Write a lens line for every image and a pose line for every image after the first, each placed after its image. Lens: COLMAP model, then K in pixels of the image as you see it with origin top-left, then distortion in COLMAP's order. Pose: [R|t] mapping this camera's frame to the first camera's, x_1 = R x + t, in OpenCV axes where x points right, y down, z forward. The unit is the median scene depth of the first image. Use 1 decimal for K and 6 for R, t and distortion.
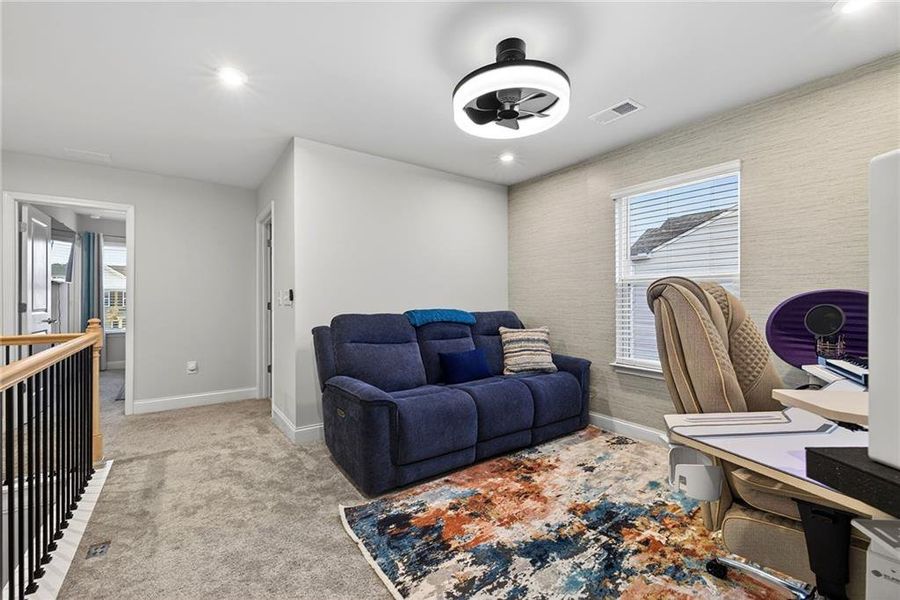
lens RADIAL K [[379.9, 0, 448.2], [0, 379.9, 302.6], [0, 0, 1]] dist [0.002893, 0.000210]
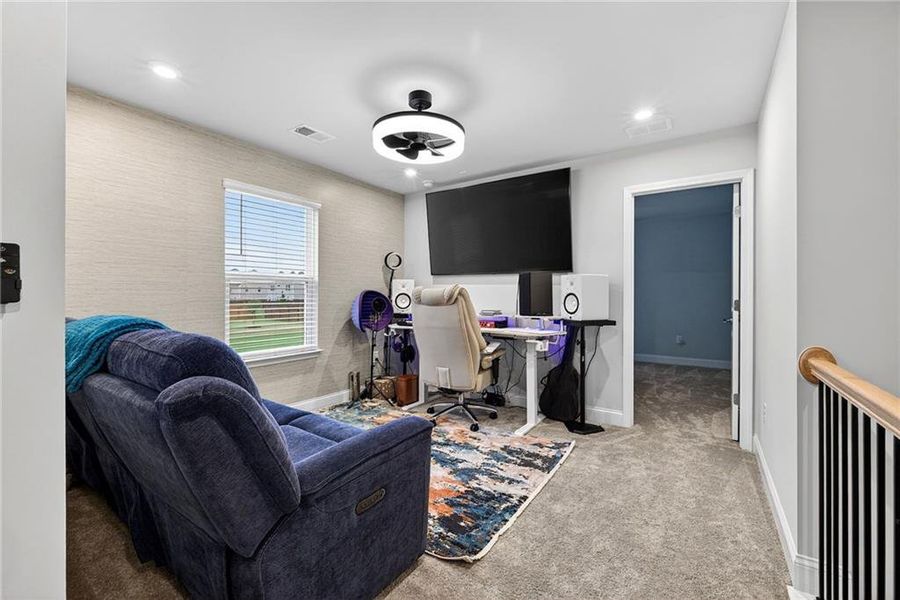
lens RADIAL K [[379.9, 0, 447.7], [0, 379.9, 297.2], [0, 0, 1]] dist [0.002893, 0.000210]
pose [[-0.347997, -0.003699, 0.937489, -1.158981], [0.012604, 0.999883, 0.008624, -0.007268], [-0.937411, 0.014818, -0.347909, 1.505878]]
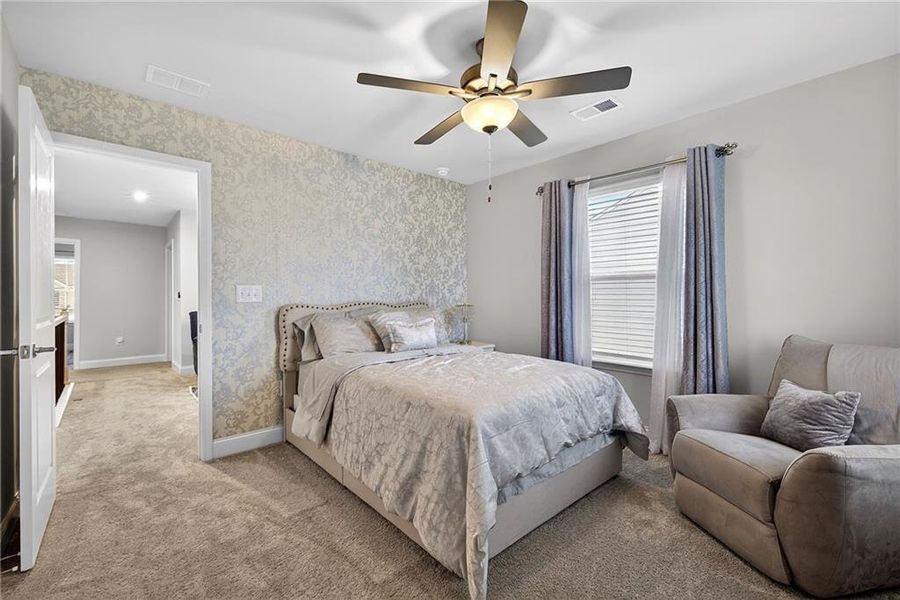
lens RADIAL K [[379.9, 0, 447.4], [0, 379.9, 294.1], [0, 0, 1]] dist [0.002893, 0.000210]
pose [[0.993186, -0.005228, 0.116426, 1.196992], [0.006918, 0.999876, -0.014117, 0.018194], [-0.116338, 0.014826, 0.993099, -1.772643]]
